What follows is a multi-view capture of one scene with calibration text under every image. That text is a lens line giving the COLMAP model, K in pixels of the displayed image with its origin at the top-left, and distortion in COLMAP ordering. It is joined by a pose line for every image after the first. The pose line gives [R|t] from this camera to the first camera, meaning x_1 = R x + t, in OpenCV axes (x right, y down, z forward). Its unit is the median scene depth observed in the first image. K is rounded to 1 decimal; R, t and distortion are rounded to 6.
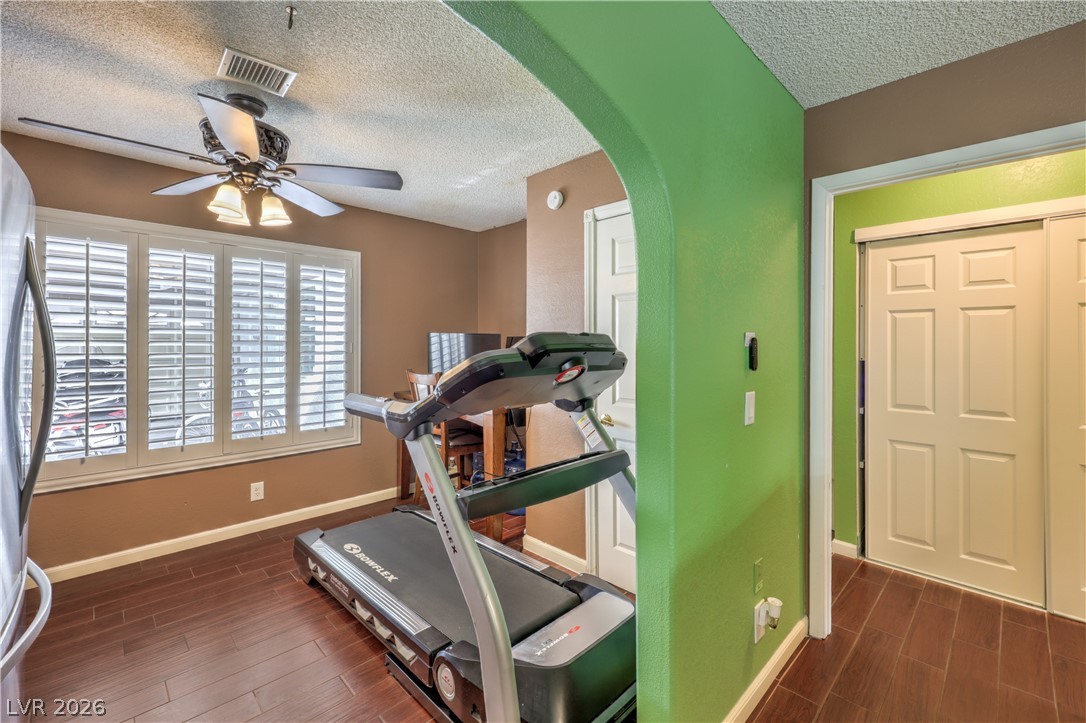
lens RADIAL K [[457.0, 0, 537.8], [0, 457.0, 340.8], [0, 0, 1]] dist [0.001859, 0.000411]
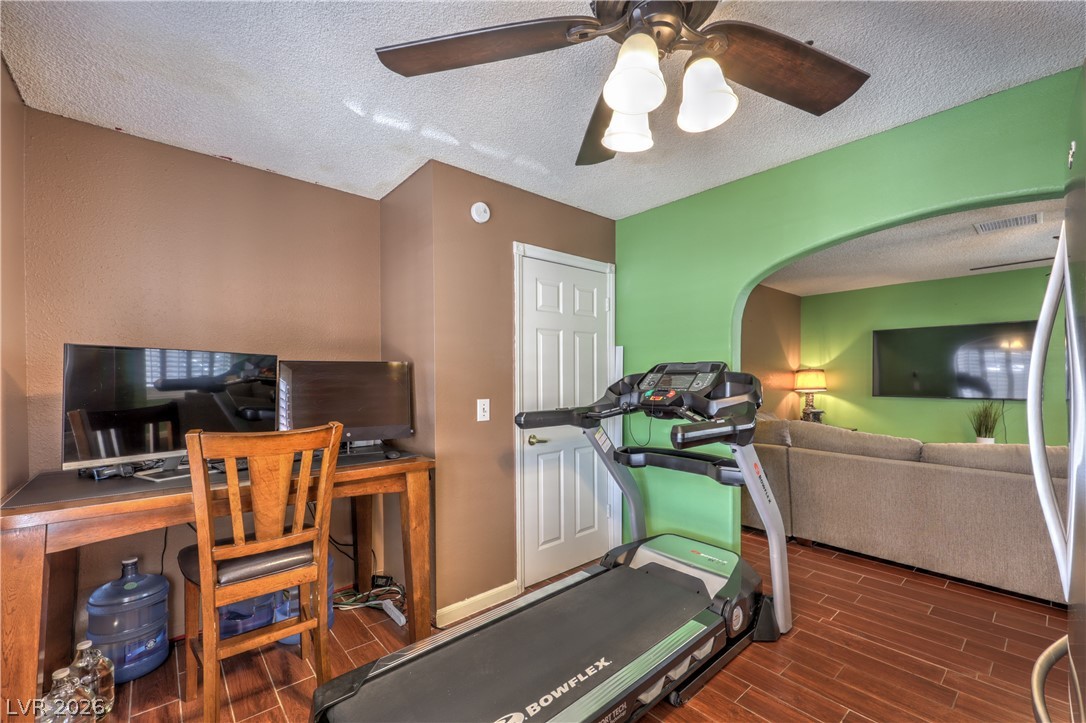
lens RADIAL K [[451.6, 0, 553.9], [0, 451.6, 377.5], [0, 0, 1]] dist [0.001002, 0.000177]
pose [[0.051424, -0.005157, 0.998664, -0.927763], [0.000757, 0.999987, 0.005125, 0.015978], [-0.998677, 0.000493, 0.051427, 0.876175]]
